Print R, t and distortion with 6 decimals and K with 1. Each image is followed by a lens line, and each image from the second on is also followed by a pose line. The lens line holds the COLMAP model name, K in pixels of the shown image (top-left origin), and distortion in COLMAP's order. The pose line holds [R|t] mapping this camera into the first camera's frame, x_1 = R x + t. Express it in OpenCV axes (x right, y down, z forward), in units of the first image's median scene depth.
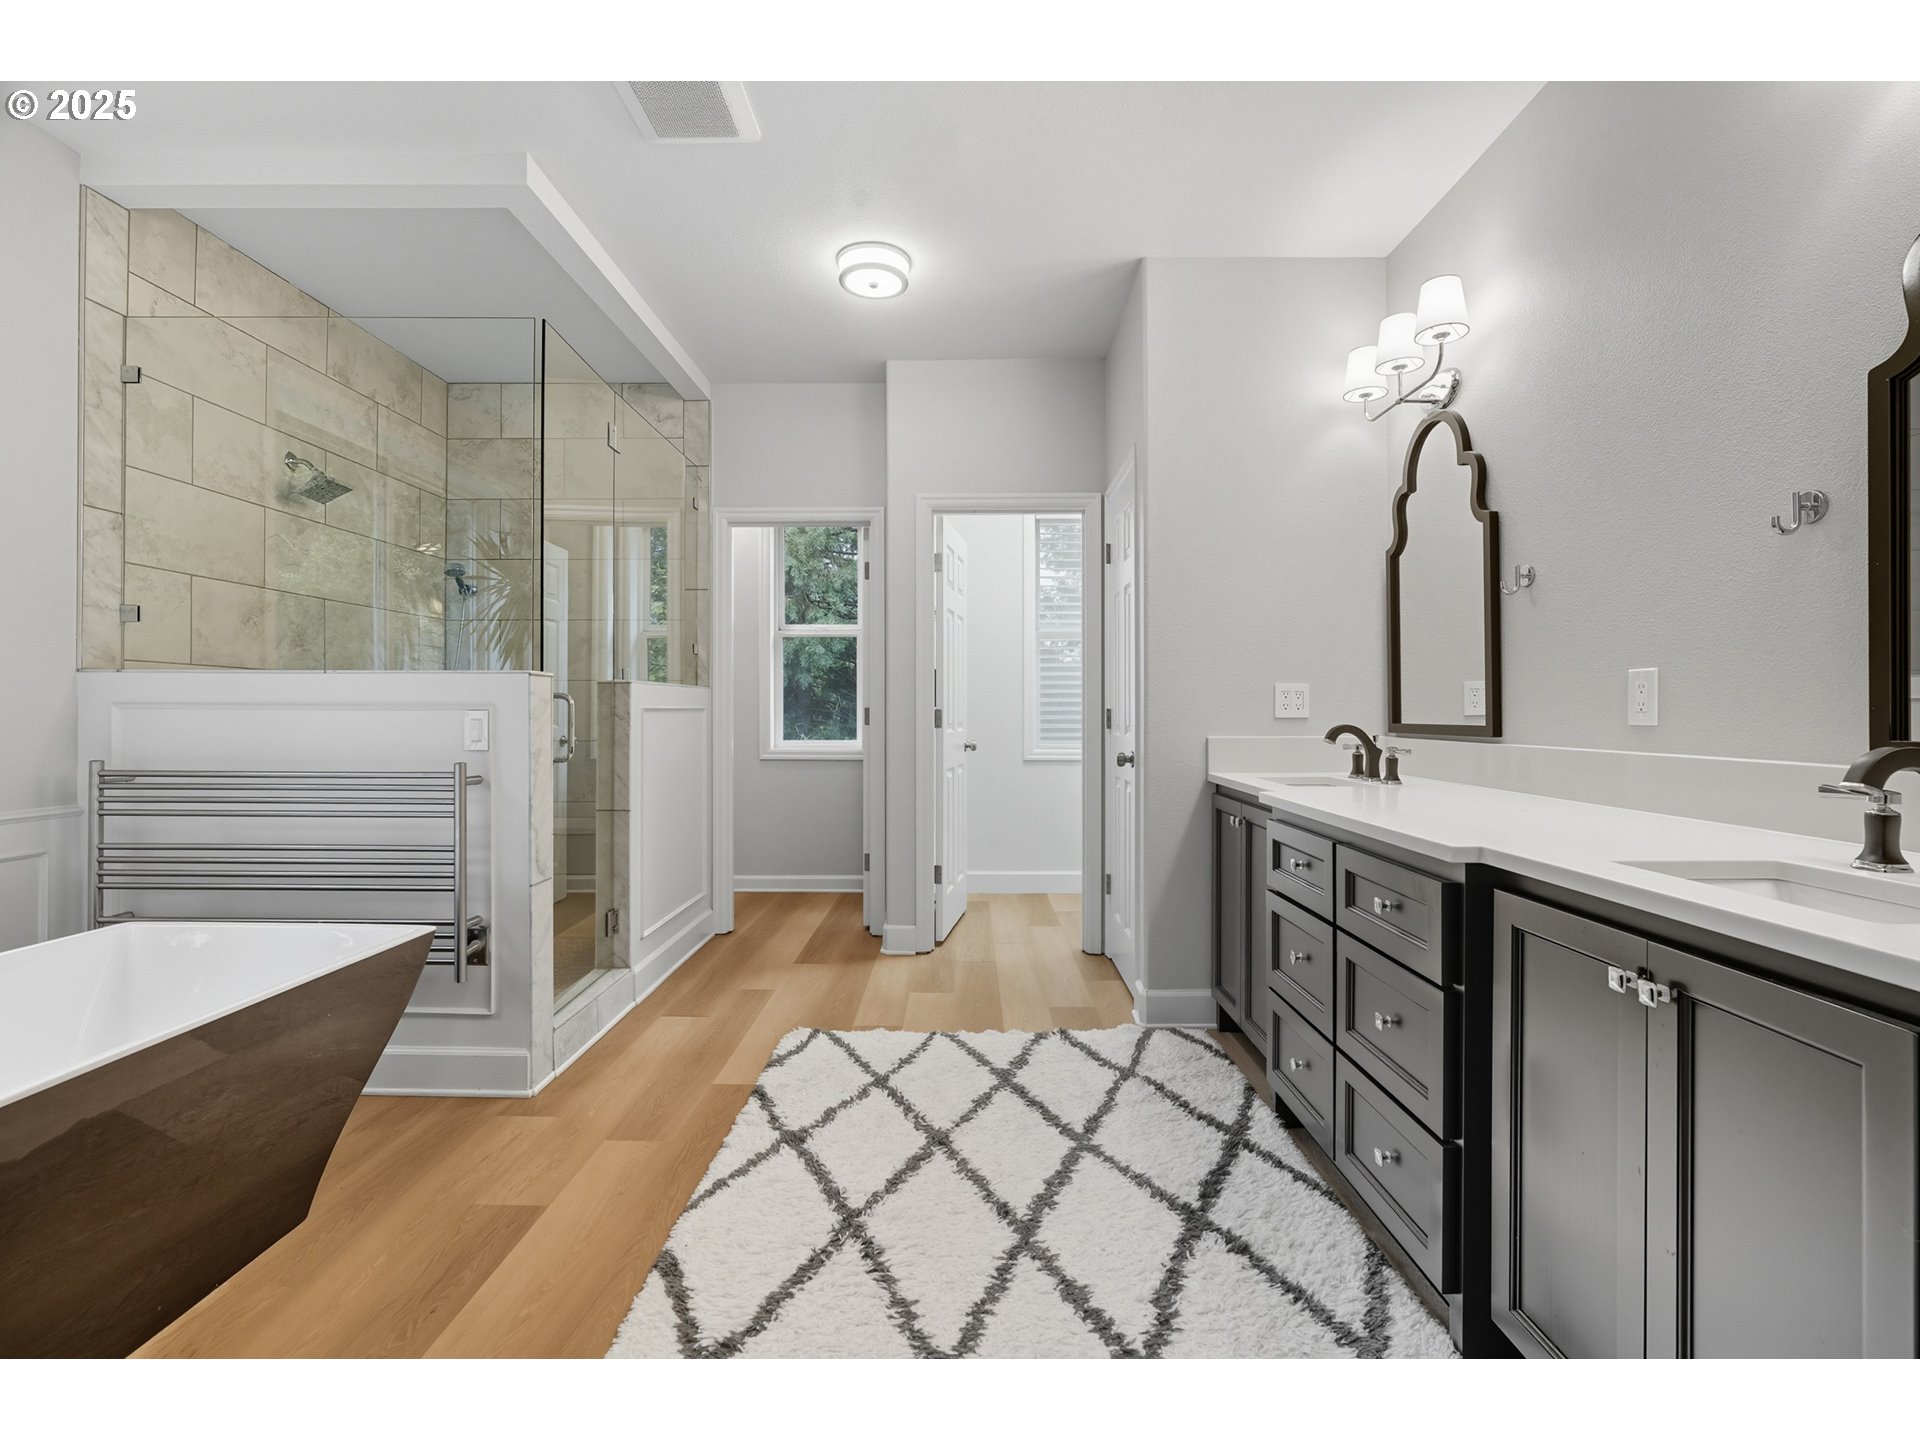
lens RADIAL K [[833.2, 0, 970.1], [0, 833.2, 720.8], [0, 0, 1]] dist [-0.009271, 0.000893]
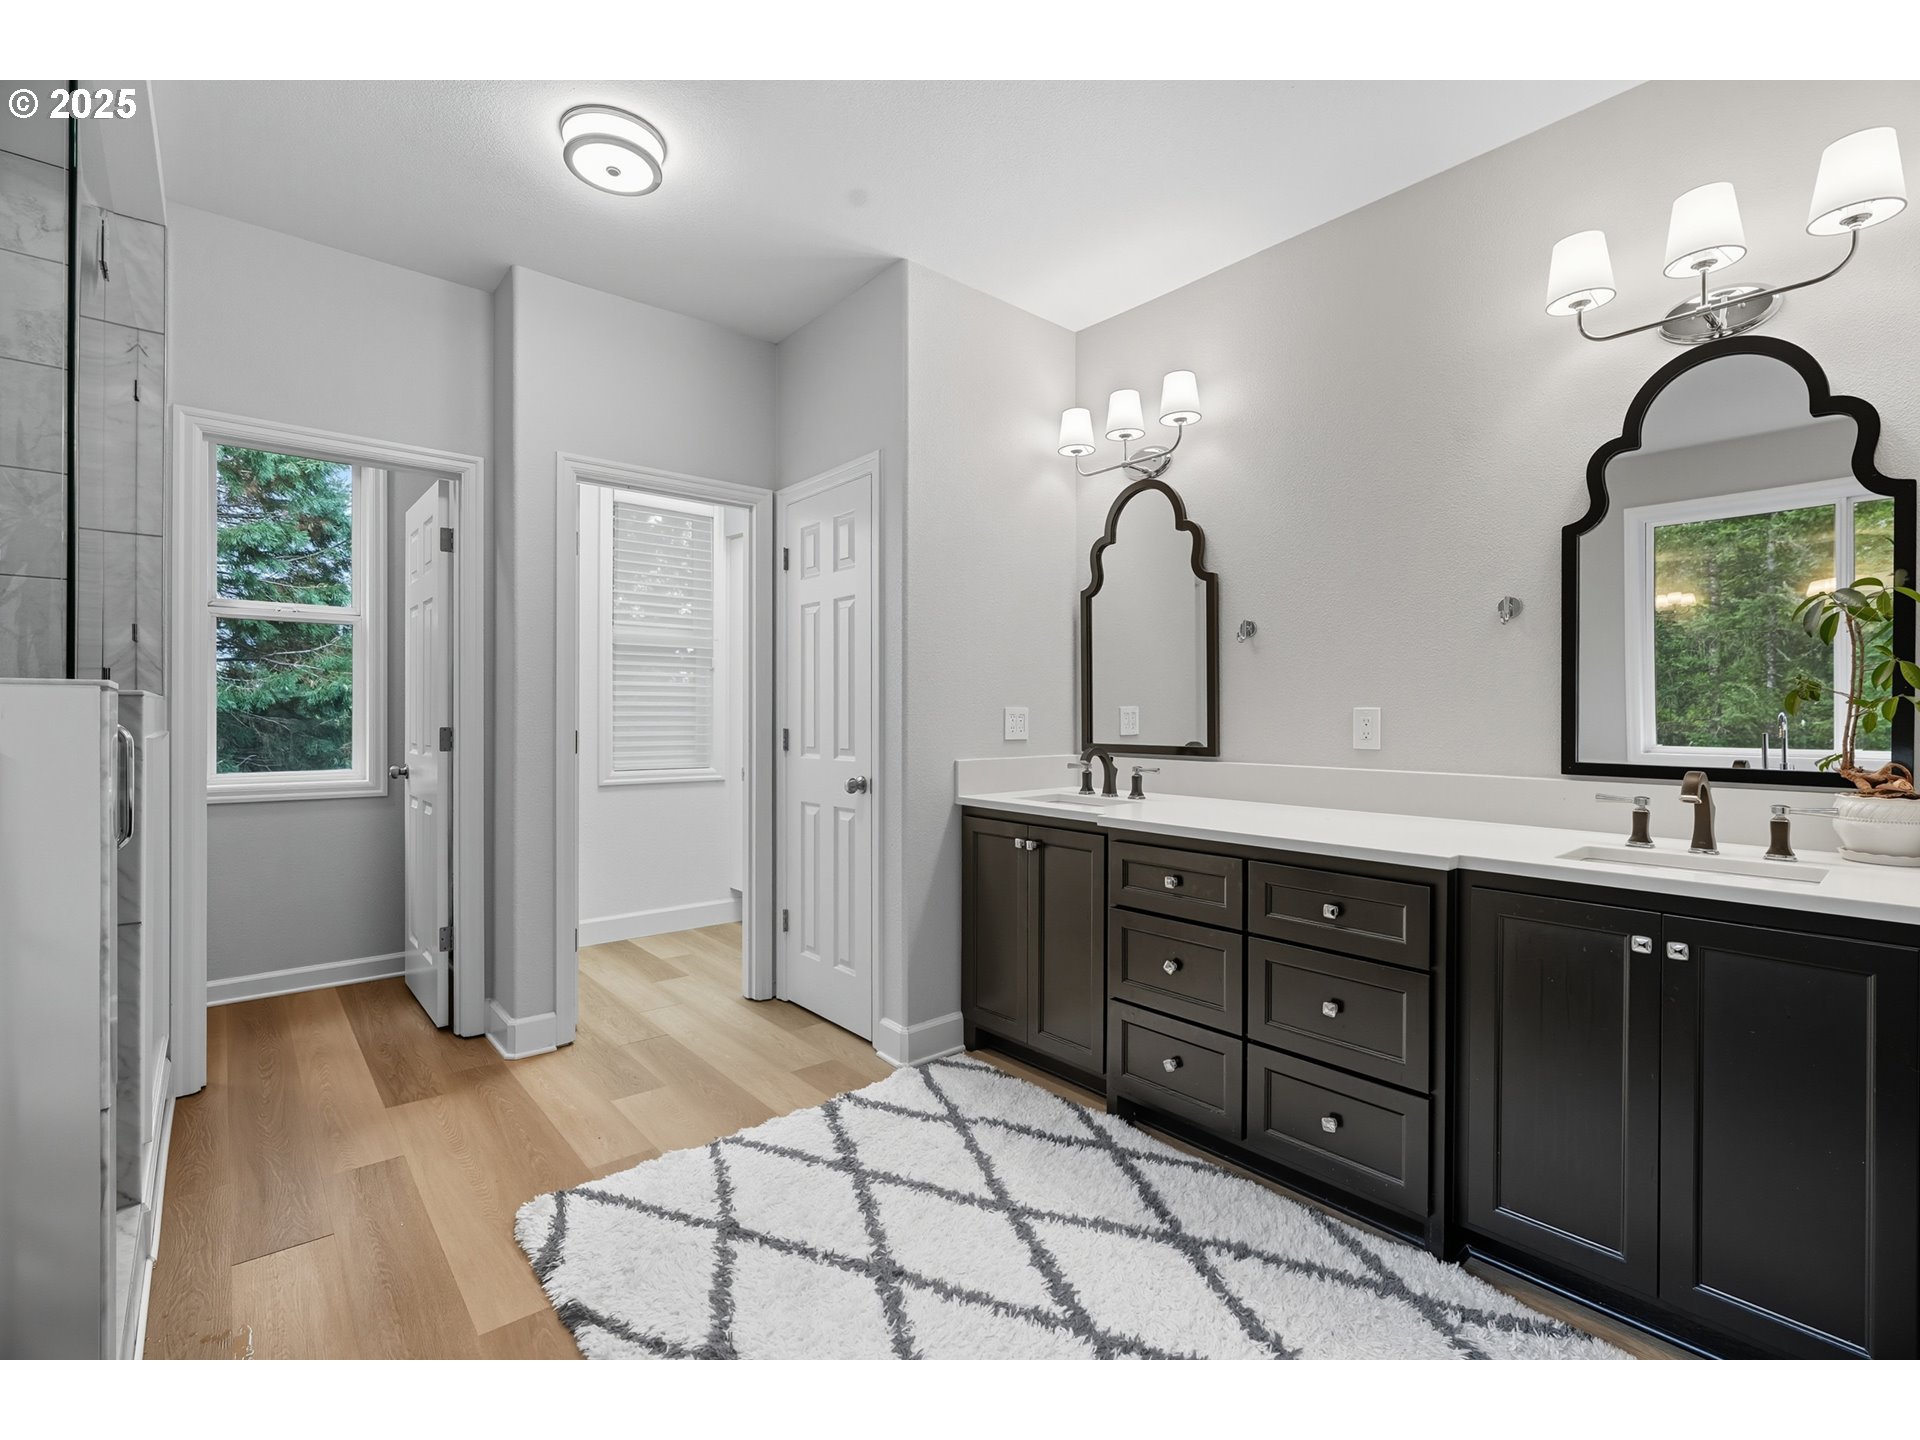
lens RADIAL K [[833.2, 0, 968.1], [0, 833.2, 721.0], [0, 0, 1]] dist [-0.009271, 0.000893]
pose [[0.771745, -0.001943, 0.635929, -0.389306], [0.005316, 0.999980, -0.003397, -0.027123], [-0.635910, 0.006002, 0.771740, 0.248844]]
